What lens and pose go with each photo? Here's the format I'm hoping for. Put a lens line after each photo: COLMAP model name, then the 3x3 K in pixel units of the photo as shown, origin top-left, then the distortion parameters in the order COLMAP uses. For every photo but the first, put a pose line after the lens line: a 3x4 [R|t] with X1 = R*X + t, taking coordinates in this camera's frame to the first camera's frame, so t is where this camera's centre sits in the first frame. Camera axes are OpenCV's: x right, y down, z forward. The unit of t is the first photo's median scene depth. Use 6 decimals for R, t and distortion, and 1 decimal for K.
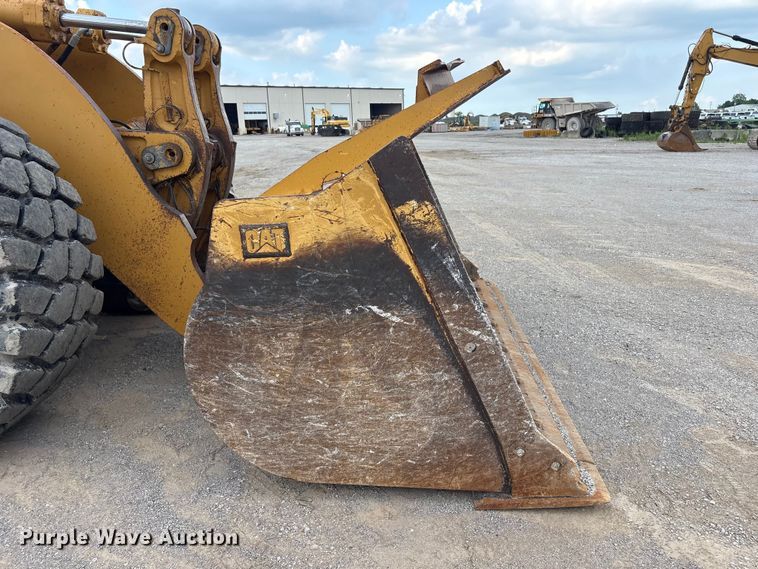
lens RADIAL K [[577.3, 0, 379.0], [0, 577.3, 284.5], [0, 0, 1]] dist [0.080428, -0.101397]
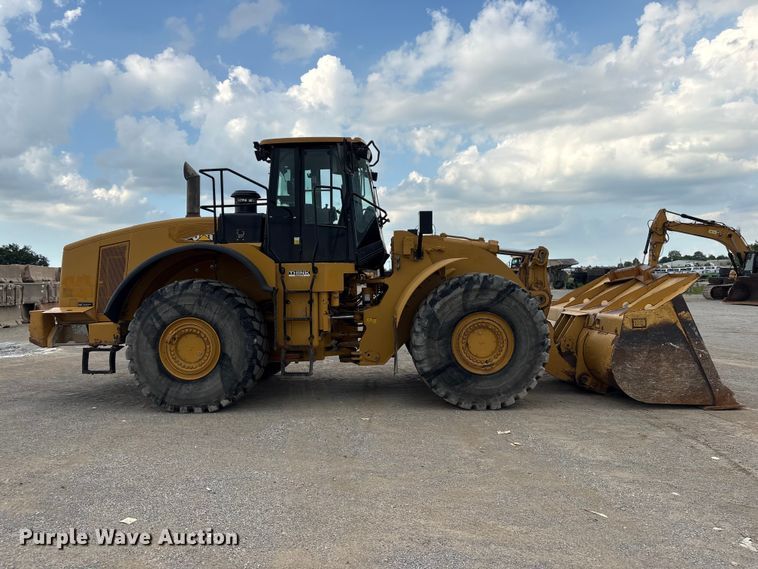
lens RADIAL K [[577.3, 0, 379.0], [0, 577.3, 284.5], [0, 0, 1]] dist [0.080428, -0.101397]
pose [[0.997830, 0.004811, 0.065672, -1.808351], [0.011694, 0.968527, -0.248635, 0.502287], [-0.064801, 0.248863, 0.966368, -2.110027]]
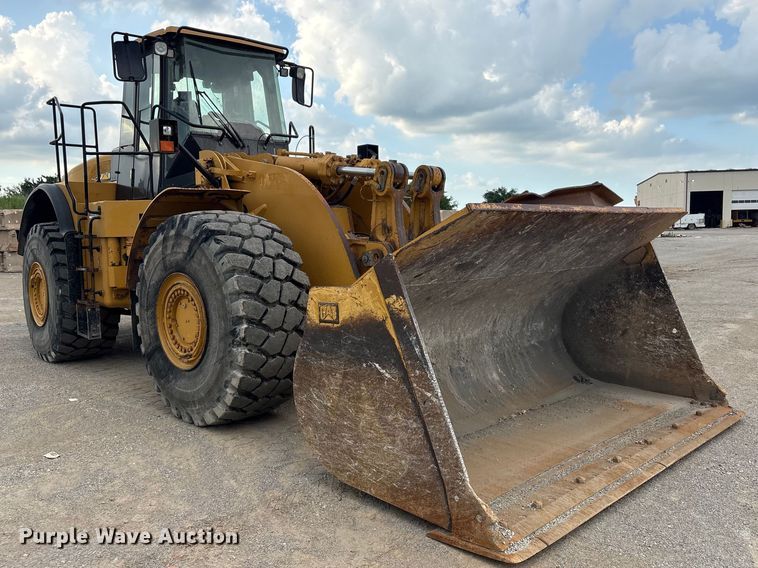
lens RADIAL K [[652.5, 0, 350.9], [0, 652.5, 287.0], [0, 0, 1]] dist [0.076880, -0.085096]
pose [[0.727055, 0.070187, -0.682982, 1.017263], [-0.177950, 0.980032, -0.088720, 0.004546], [0.663117, 0.186041, 0.725027, -0.277132]]
